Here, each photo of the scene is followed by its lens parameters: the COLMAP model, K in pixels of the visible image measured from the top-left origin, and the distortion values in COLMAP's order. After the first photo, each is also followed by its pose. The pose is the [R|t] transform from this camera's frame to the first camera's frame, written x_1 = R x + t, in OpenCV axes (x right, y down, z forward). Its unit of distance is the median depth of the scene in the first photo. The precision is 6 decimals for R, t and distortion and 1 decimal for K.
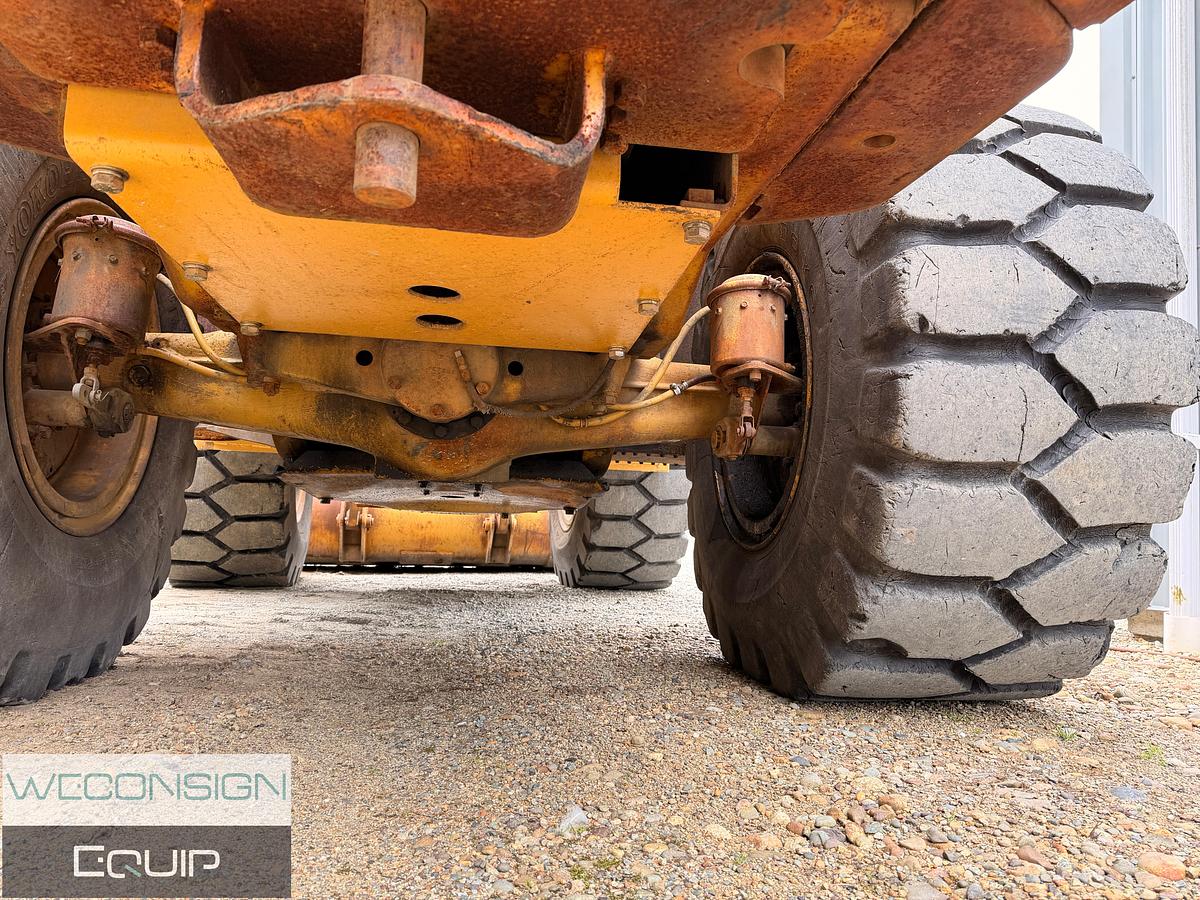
lens RADIAL K [[841.5, 0, 620.1], [0, 841.5, 434.7], [0, 0, 1]] dist [0.061653, -0.077295]
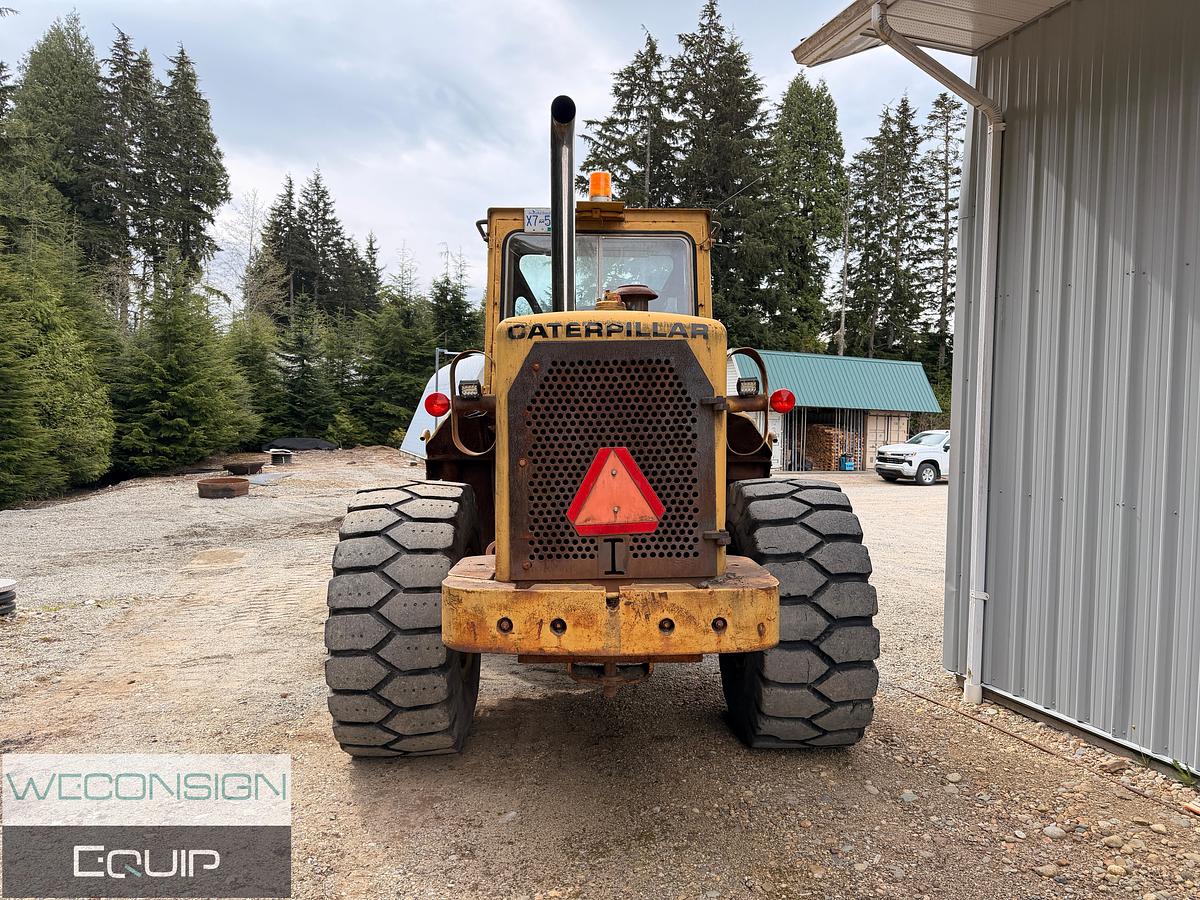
lens RADIAL K [[841.5, 0, 604.9], [0, 841.5, 434.4], [0, 0, 1]] dist [0.061653, -0.077295]
pose [[0.992222, -0.034309, -0.119663, 0.148142], [0.046490, 0.993847, 0.100535, -1.066102], [0.115477, -0.105317, 0.987711, -1.738762]]
